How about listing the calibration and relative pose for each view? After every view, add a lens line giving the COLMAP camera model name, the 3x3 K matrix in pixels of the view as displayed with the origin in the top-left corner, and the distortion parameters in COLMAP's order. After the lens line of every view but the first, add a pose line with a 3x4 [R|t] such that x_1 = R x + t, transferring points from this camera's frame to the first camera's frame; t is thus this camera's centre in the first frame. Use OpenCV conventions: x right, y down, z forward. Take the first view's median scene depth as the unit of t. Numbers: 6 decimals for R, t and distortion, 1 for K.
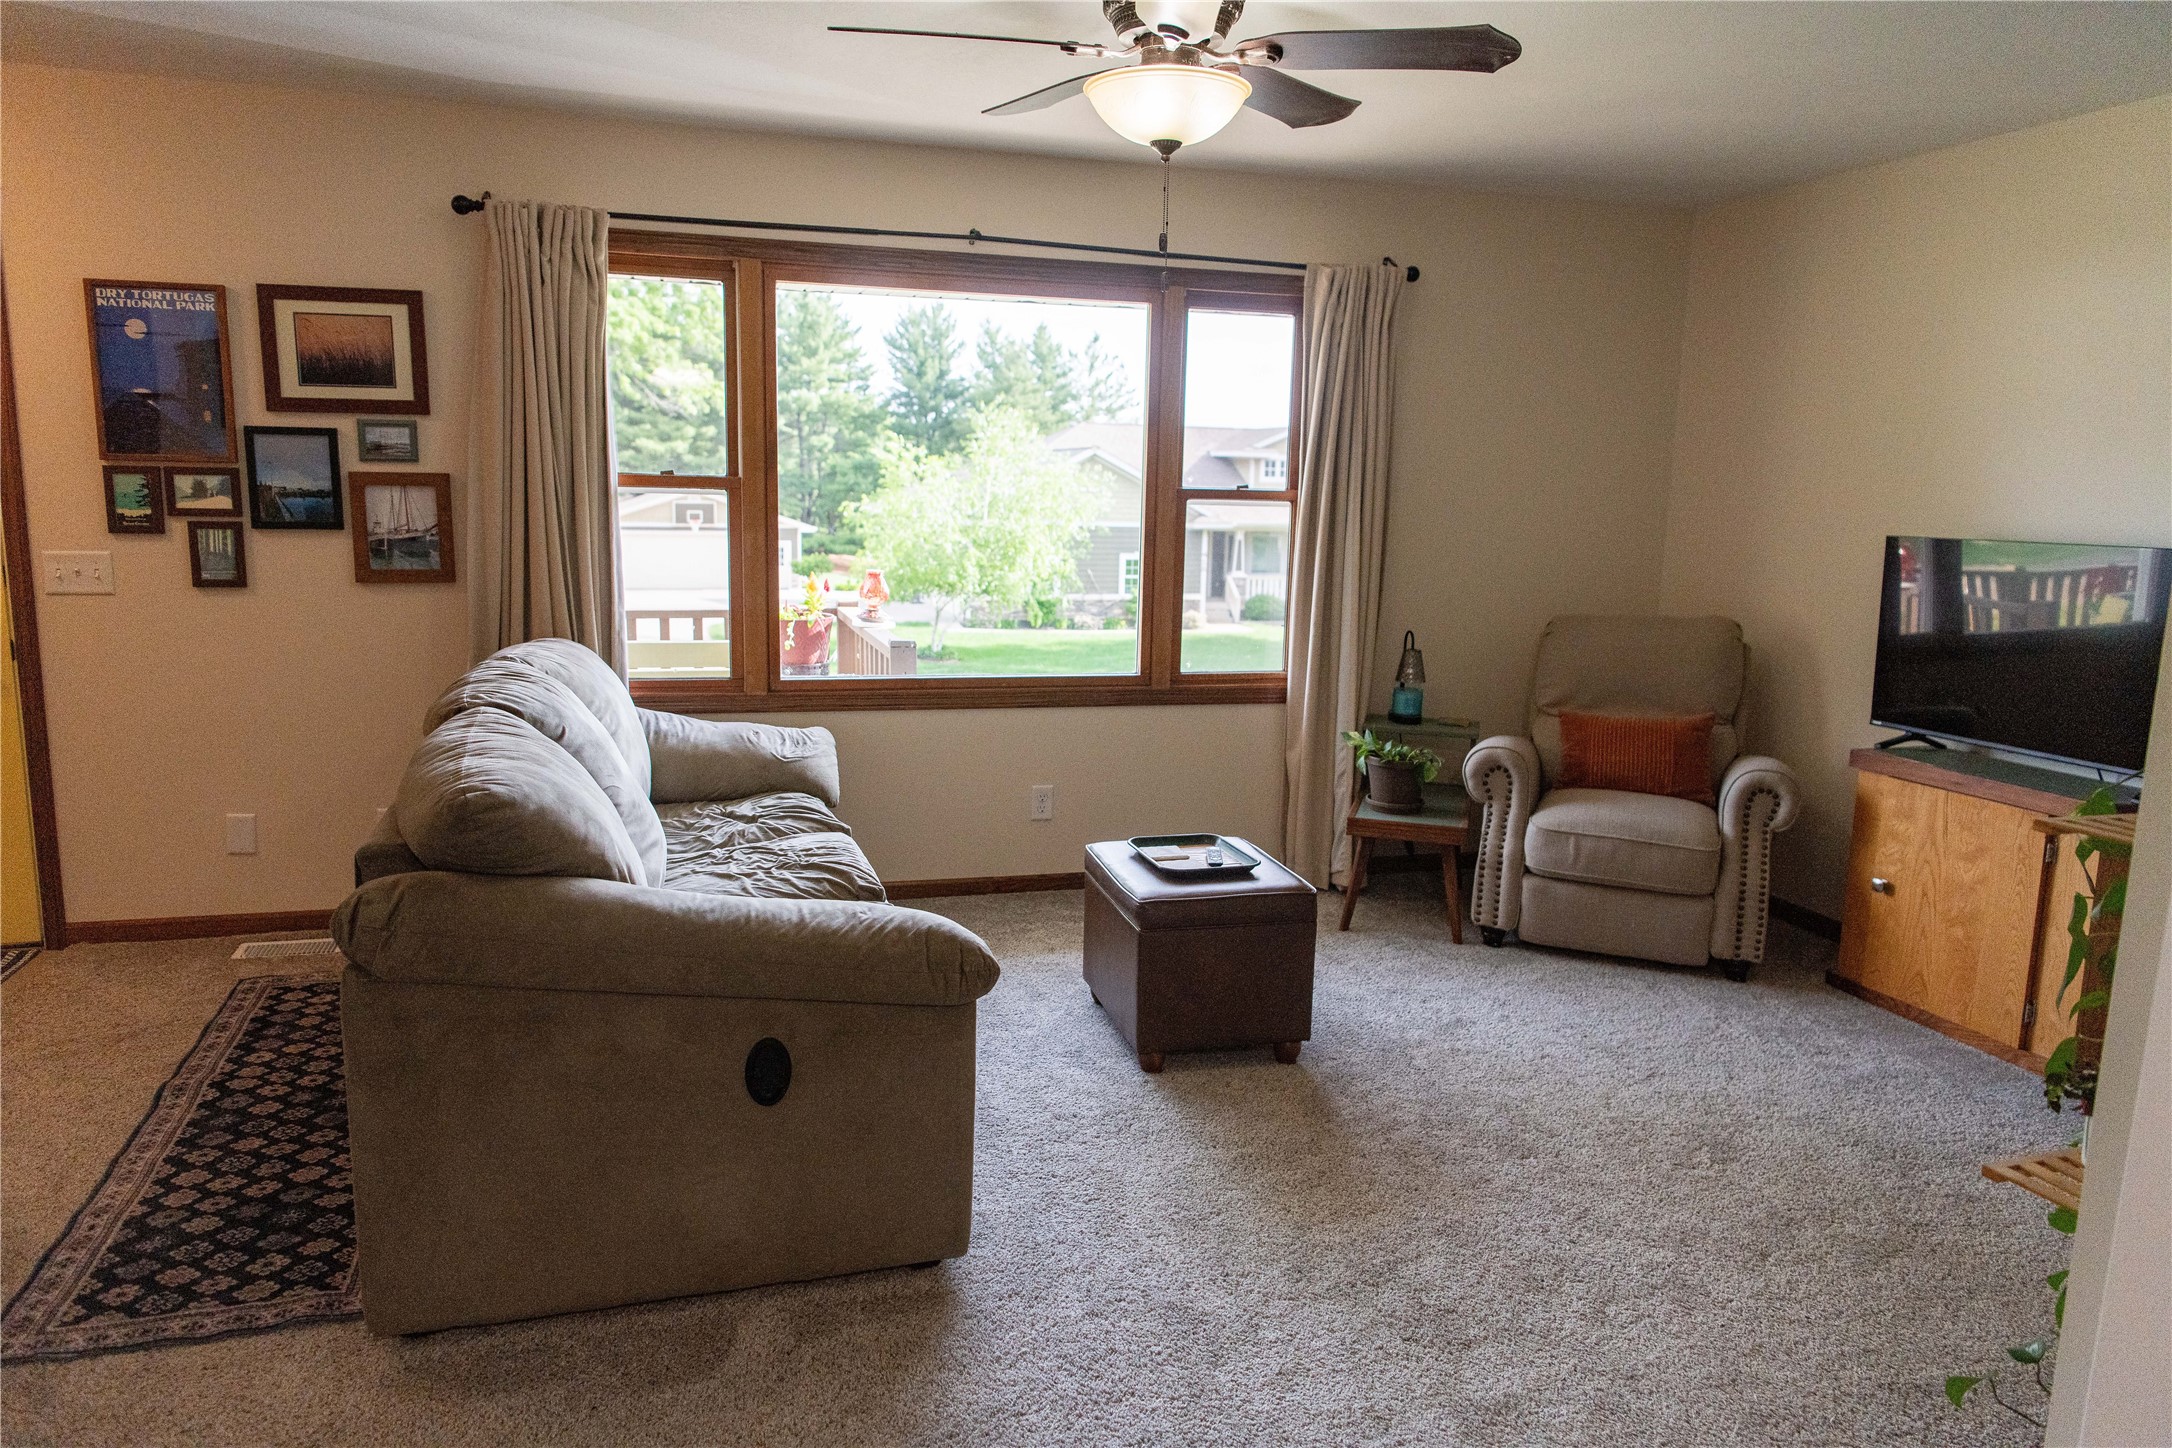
lens RADIAL K [[1463.3, 0, 1085.6], [0, 1463.3, 733.7], [0, 0, 1]] dist [0.001955, -0.004403]
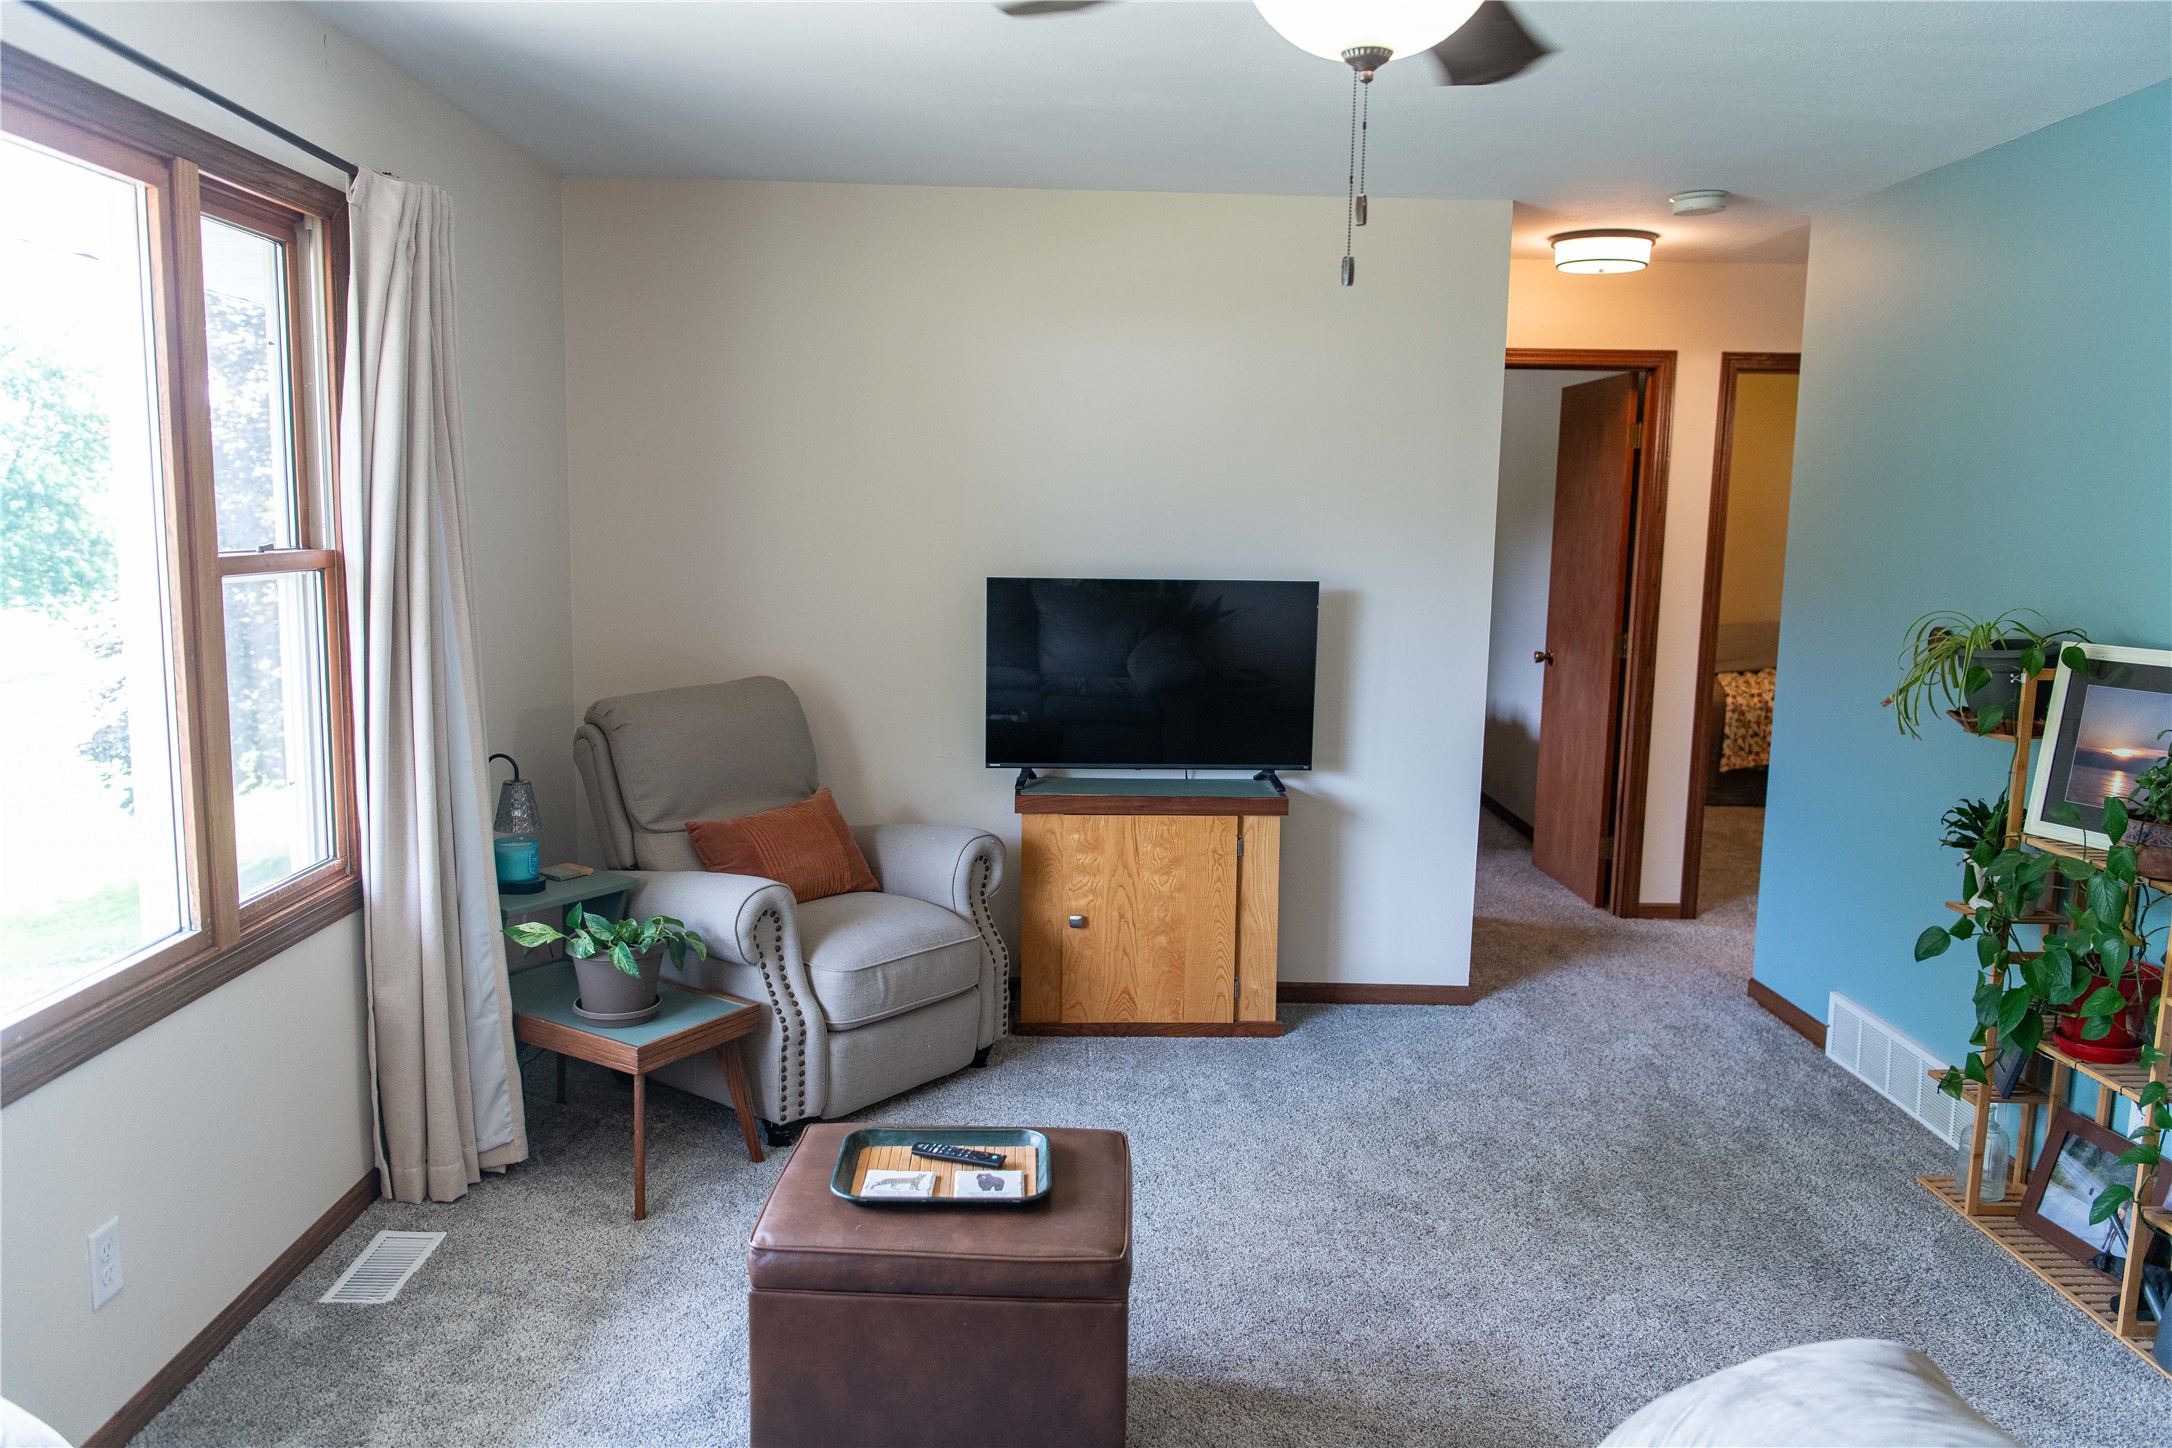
lens RADIAL K [[1586.6, 0, 1083.9], [0, 1586.6, 718.4], [0, 0, 1]] dist [-0.000718, -0.003800]
pose [[0.233618, -0.148478, 0.960925, -0.394630], [0.141401, 0.982954, 0.117505, -0.130467], [-0.961992, 0.108424, 0.250630, 0.567338]]
